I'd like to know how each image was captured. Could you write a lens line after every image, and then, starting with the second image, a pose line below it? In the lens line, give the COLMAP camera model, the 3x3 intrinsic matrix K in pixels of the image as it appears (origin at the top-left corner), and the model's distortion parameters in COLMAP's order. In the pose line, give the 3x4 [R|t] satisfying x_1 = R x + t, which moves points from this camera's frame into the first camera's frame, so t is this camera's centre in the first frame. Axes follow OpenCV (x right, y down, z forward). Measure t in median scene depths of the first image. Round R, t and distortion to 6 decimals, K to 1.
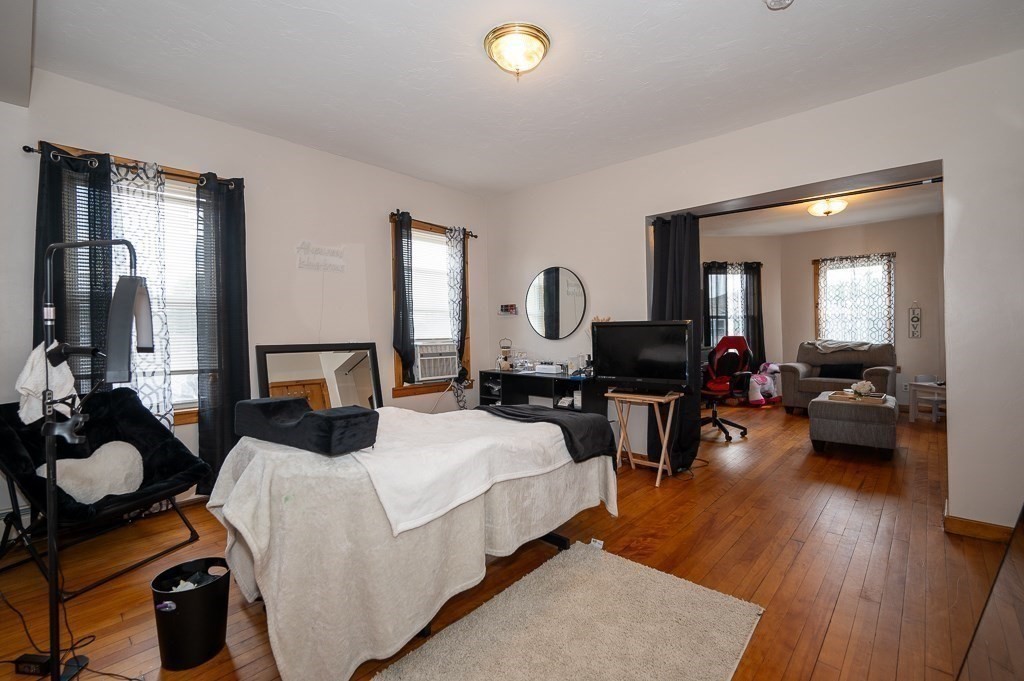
lens RADIAL K [[463.3, 0, 505.7], [0, 463.3, 337.7], [0, 0, 1]] dist [-0.001931, -0.001545]
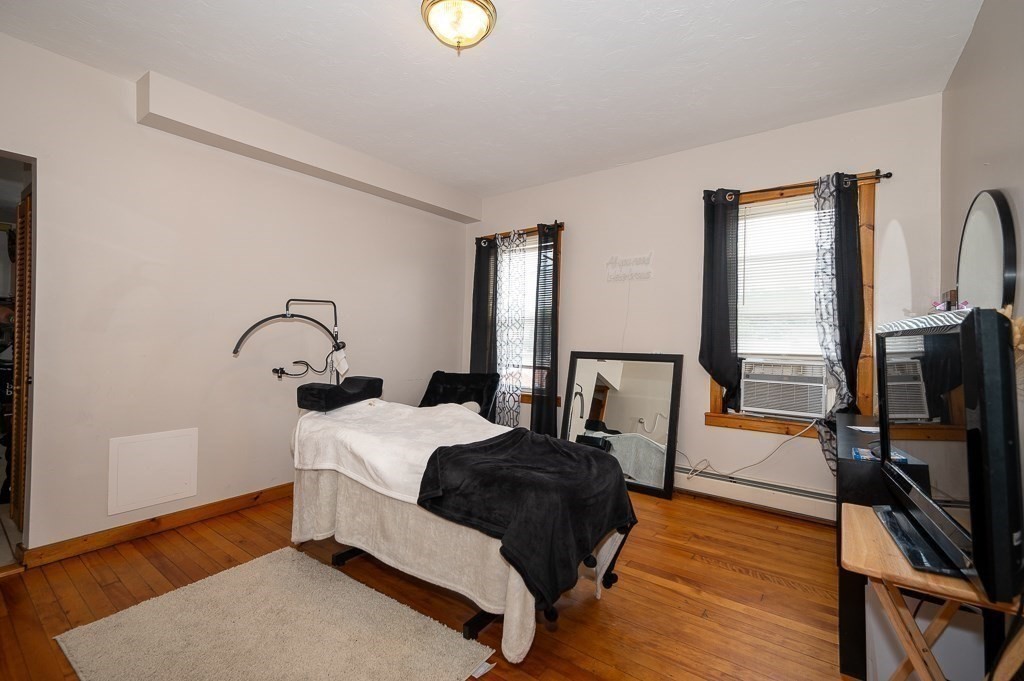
lens RADIAL K [[450.4, 0, 510.6], [0, 450.4, 332.7], [0, 0, 1]] dist [0.001988, 0.000060]
pose [[0.085116, -0.003344, -0.996365, 0.552654], [-0.024710, 0.999680, -0.005466, -0.018622], [0.996065, 0.025086, 0.085006, 0.641988]]
